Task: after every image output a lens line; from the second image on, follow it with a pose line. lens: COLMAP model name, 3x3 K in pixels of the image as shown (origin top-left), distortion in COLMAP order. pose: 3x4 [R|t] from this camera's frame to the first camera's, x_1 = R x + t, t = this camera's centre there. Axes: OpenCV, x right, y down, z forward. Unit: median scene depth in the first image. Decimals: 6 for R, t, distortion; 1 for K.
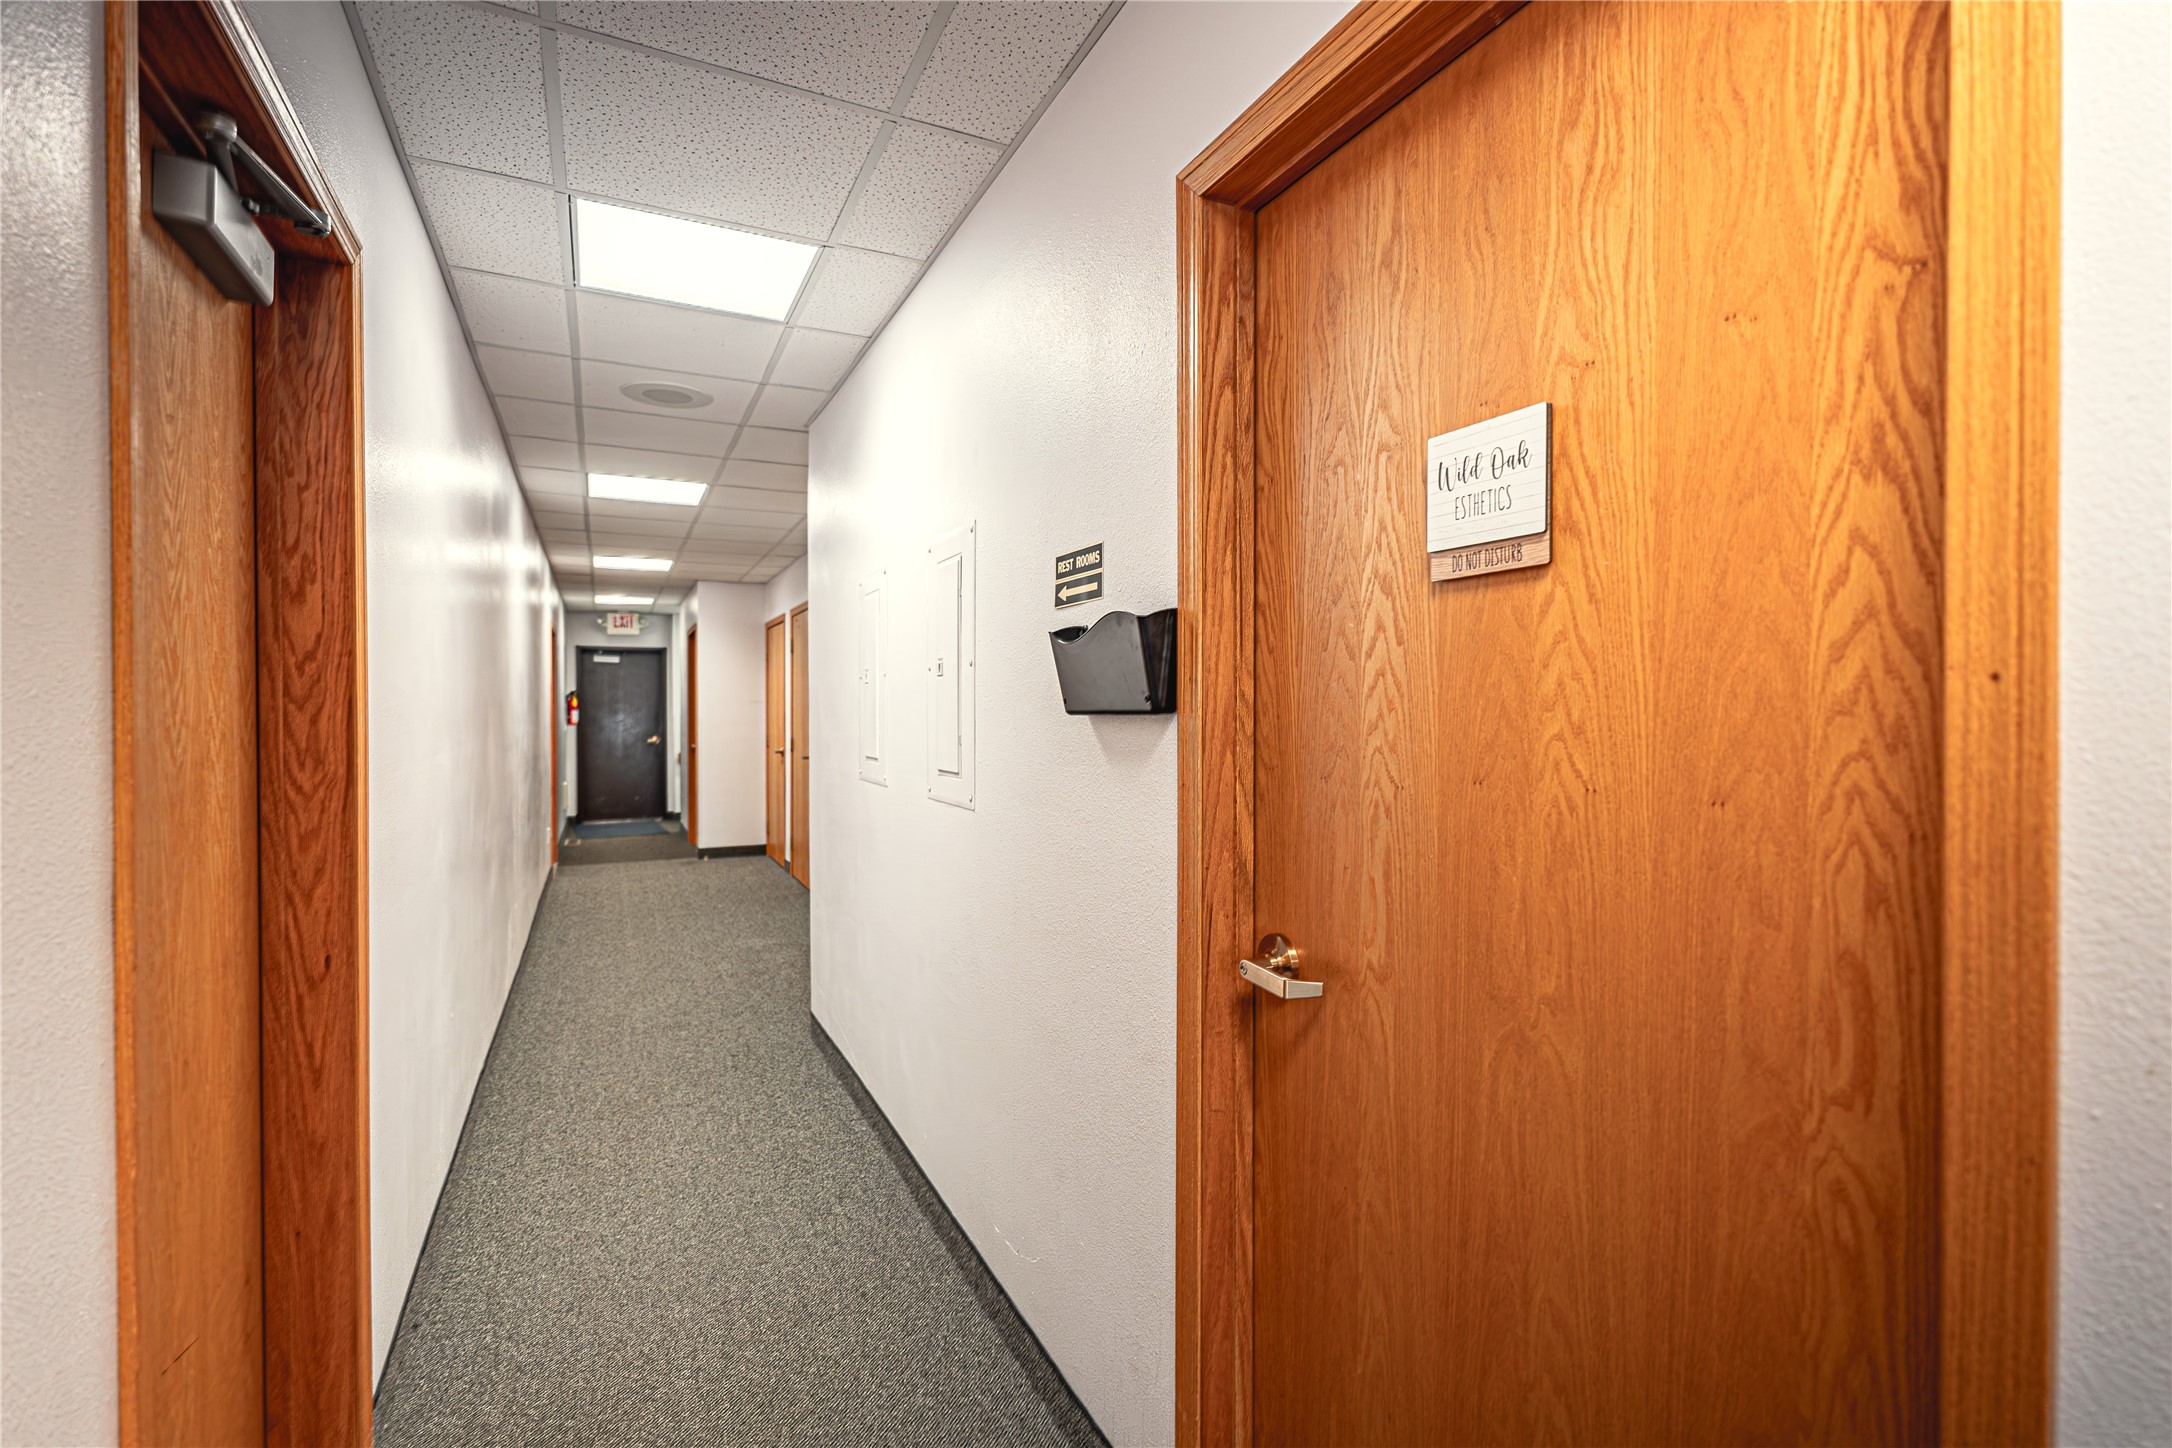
lens RADIAL K [[1001.3, 0, 1089.9], [0, 1001.3, 699.5], [0, 0, 1]] dist [-0.004093, -0.000328]
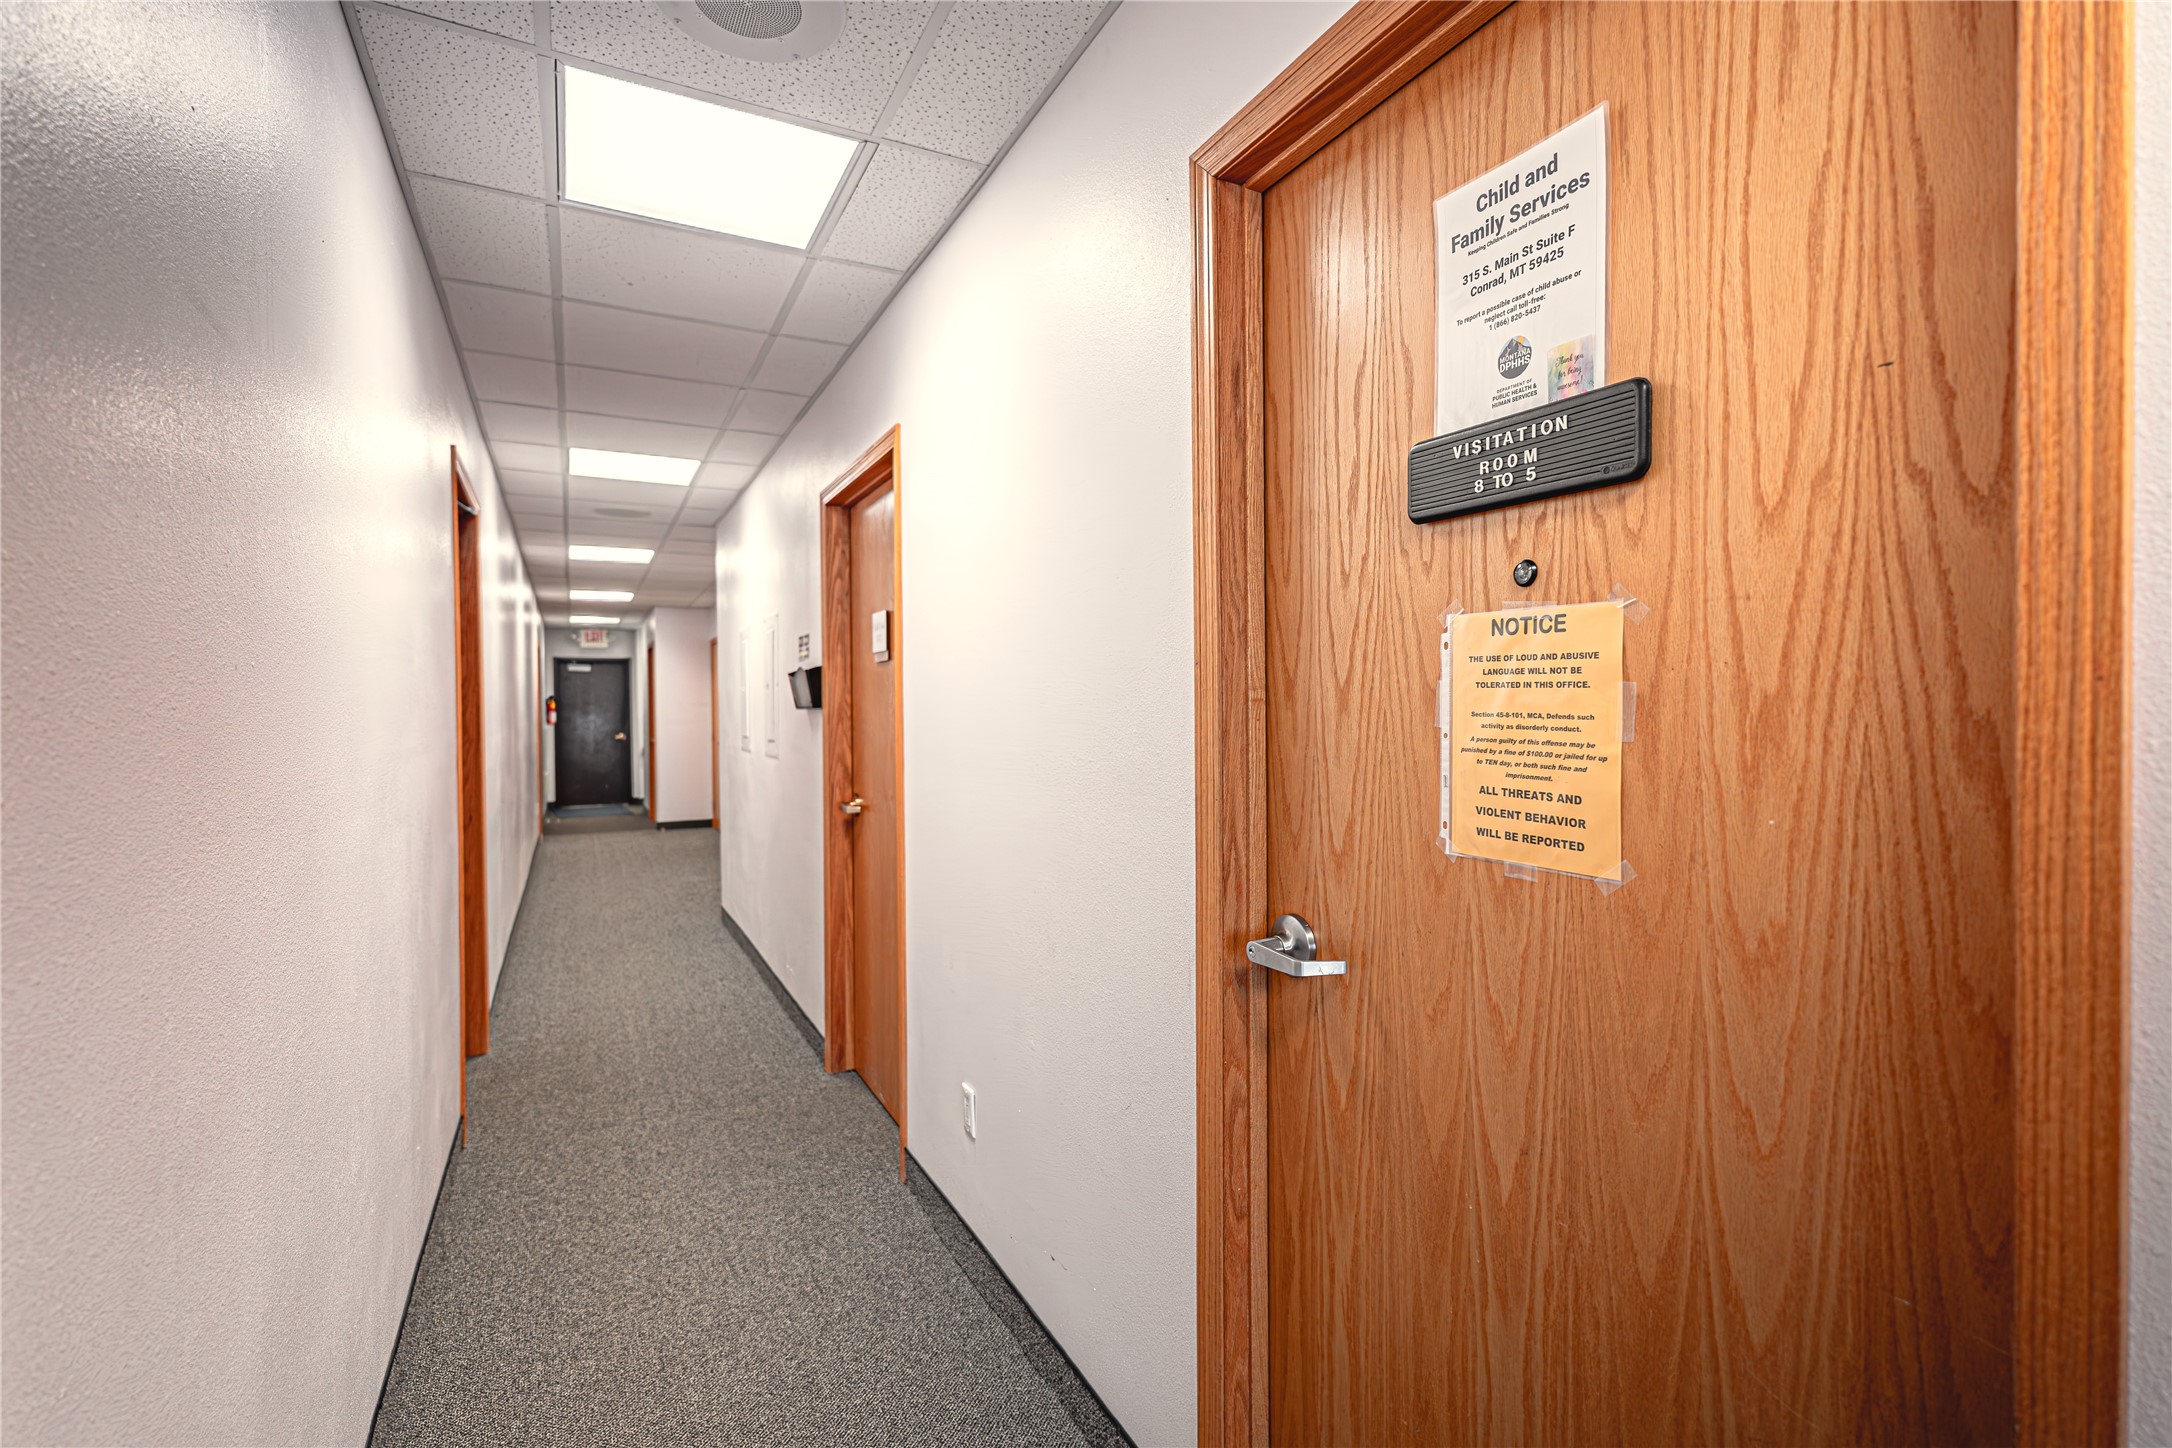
lens RADIAL K [[1001.3, 0, 1089.0], [0, 1001.3, 718.4], [0, 0, 1]] dist [-0.004093, -0.000328]
pose [[0.999705, -0.002101, 0.024181, 0.099166], [0.001693, 0.999856, 0.016882, -0.000196], [-0.024213, -0.016836, 0.999565, -0.216899]]
